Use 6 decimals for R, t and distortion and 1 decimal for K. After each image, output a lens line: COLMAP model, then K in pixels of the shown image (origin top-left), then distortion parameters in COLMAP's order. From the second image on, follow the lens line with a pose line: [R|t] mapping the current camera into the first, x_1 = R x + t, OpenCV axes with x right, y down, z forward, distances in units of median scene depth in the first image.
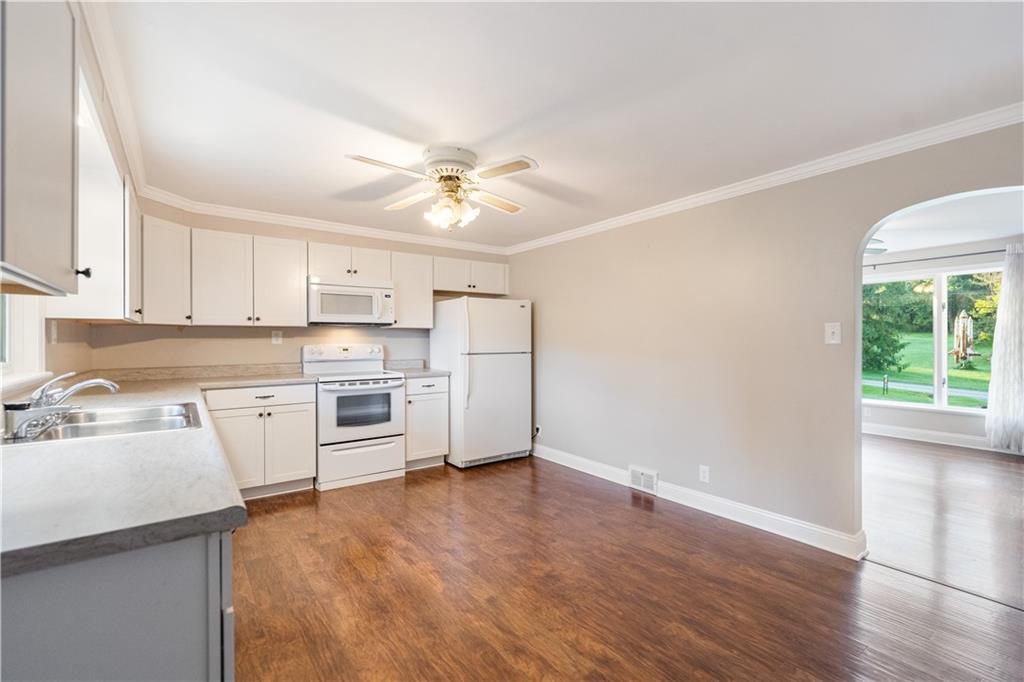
lens RADIAL K [[453.5, 0, 512.0], [0, 453.5, 341.0], [0, 0, 1]] dist [0.001647, 0.000084]
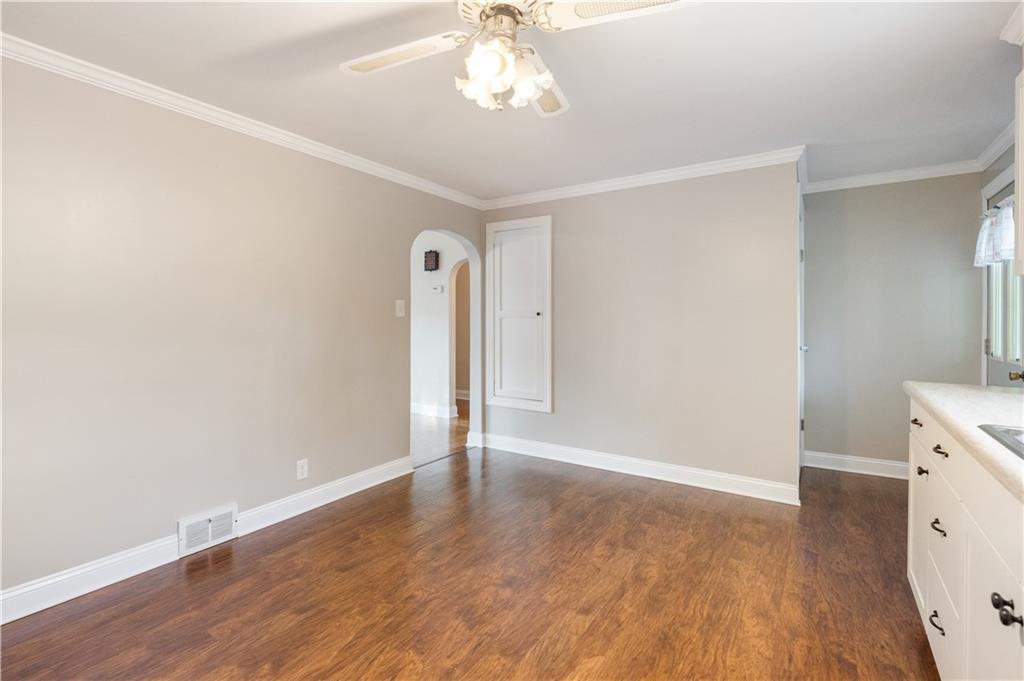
lens RADIAL K [[470.5, 0, 512.0], [0, 470.5, 340.5], [0, 0, 1]] dist [0.002740, 0.000146]
pose [[-0.349932, -0.040436, 0.935902, -0.487021], [-0.002600, 0.999106, 0.042194, 0.011630], [-0.936771, 0.012332, -0.349725, 0.858592]]
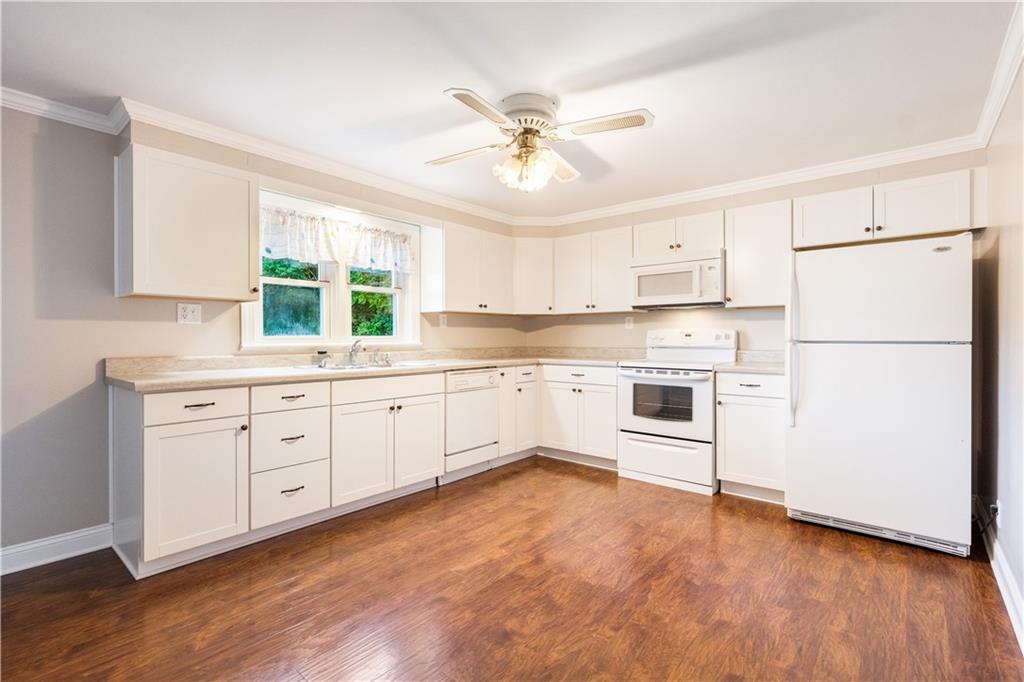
lens RADIAL K [[470.5, 0, 512.0], [0, 470.5, 341.0], [0, 0, 1]] dist [0.002740, 0.000146]
pose [[0.233842, 0.012189, -0.972198, 0.540307], [0.000155, 0.999921, 0.012574, 0.022820], [0.972275, -0.003091, 0.233821, 0.549162]]
